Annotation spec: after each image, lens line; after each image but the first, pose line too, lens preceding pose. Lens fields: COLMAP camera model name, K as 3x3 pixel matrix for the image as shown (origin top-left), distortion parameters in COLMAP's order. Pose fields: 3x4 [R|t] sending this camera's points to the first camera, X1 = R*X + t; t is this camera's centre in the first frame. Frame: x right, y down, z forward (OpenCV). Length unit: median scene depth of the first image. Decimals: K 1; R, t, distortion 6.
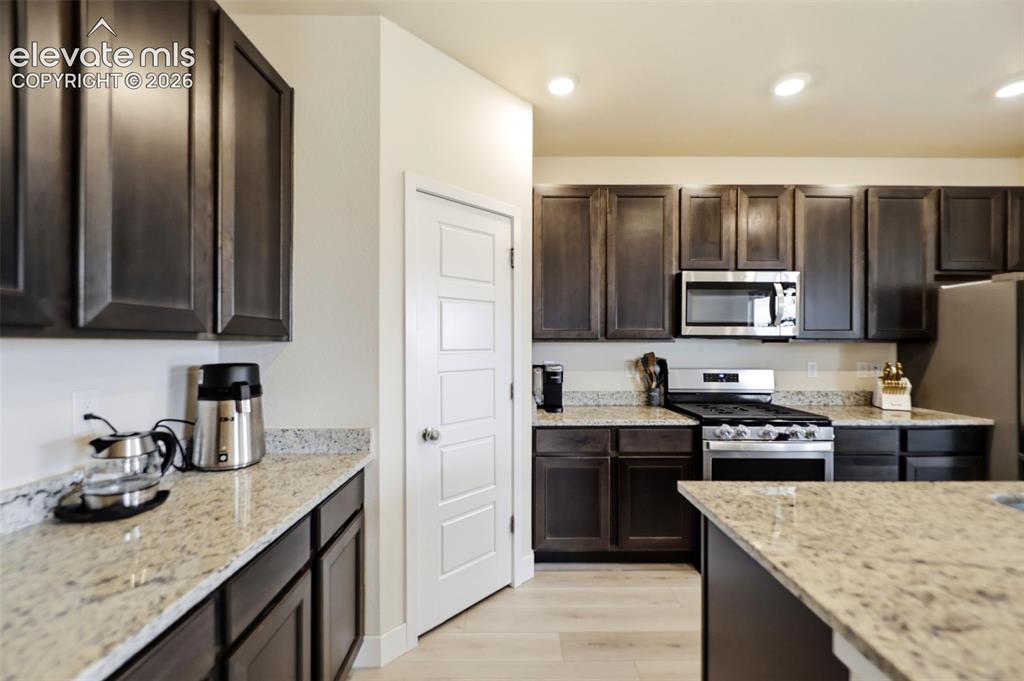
lens RADIAL K [[412.0, 0, 511.9], [0, 412.0, 344.4], [0, 0, 1]] dist [0.001332, -0.005520]
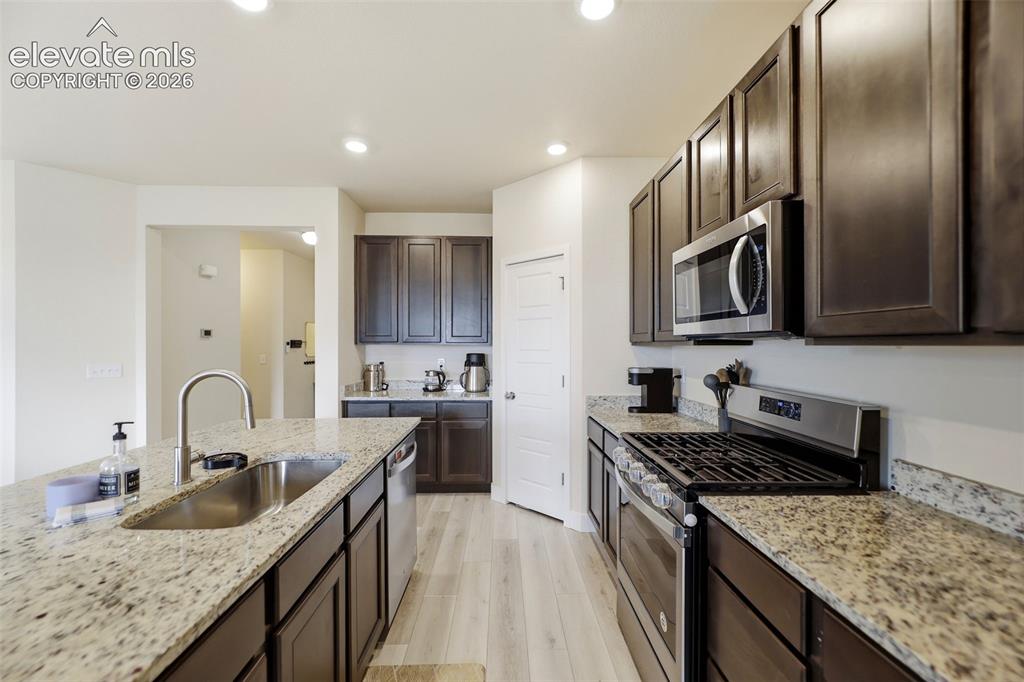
lens RADIAL K [[415.9, 0, 515.1], [0, 415.9, 345.9], [0, 0, 1]] dist [-0.000714, -0.000033]
pose [[0.037128, -0.001221, -0.999310, 1.181426], [-0.005675, 0.999983, -0.001433, -0.001176], [0.999294, 0.005724, 0.037121, 0.678939]]
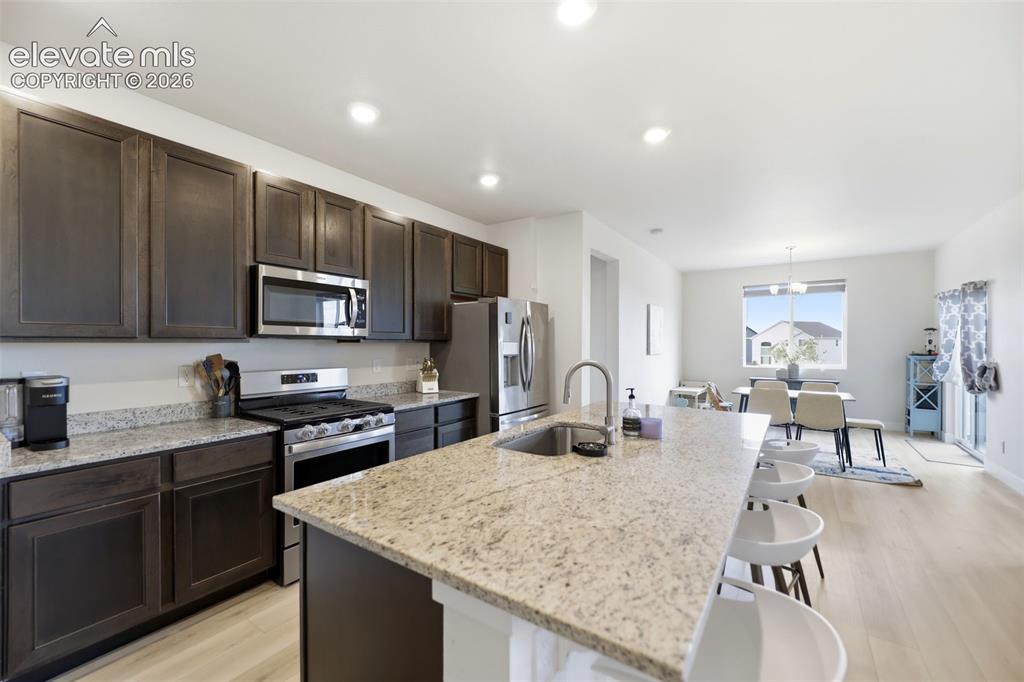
lens RADIAL K [[412.0, 0, 511.9], [0, 412.0, 344.9], [0, 0, 1]] dist [0.001332, -0.005520]
pose [[0.564015, -0.004780, 0.825751, -0.020716], [0.003991, 0.999987, 0.003062, 0.000000], [-0.825755, 0.001568, 0.564027, 0.028552]]
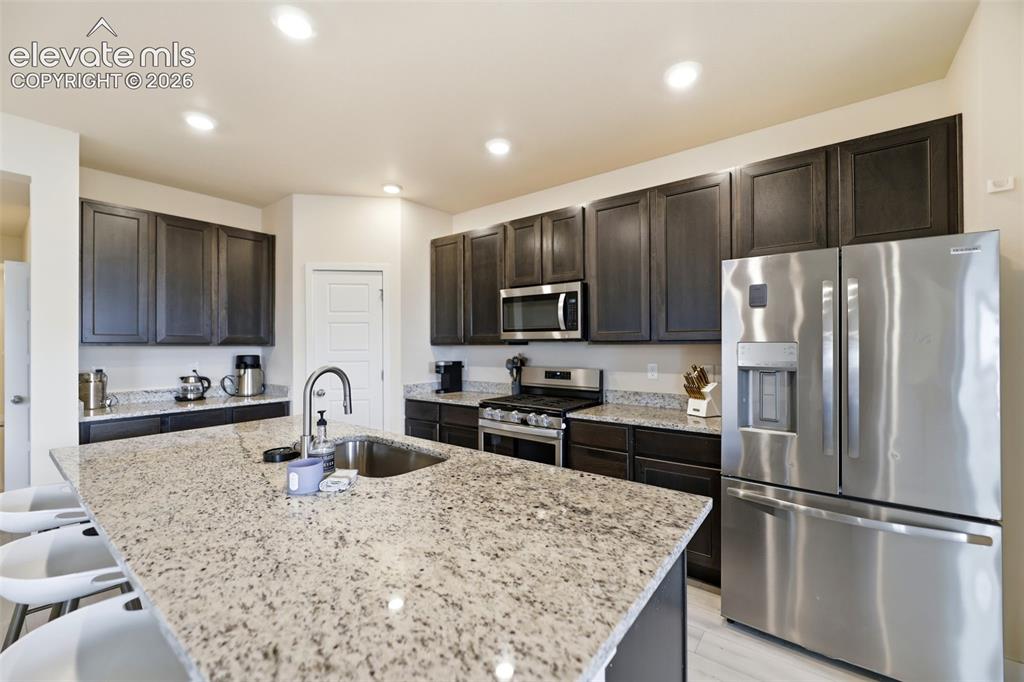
lens RADIAL K [[412.0, 0, 511.9], [0, 412.0, 344.9], [0, 0, 1]] dist [0.001332, -0.005520]
pose [[0.793504, -0.006760, -0.608528, 1.231913], [0.003293, 0.999971, -0.006815, 0.003421], [0.608557, 0.003403, 0.793503, -0.003203]]
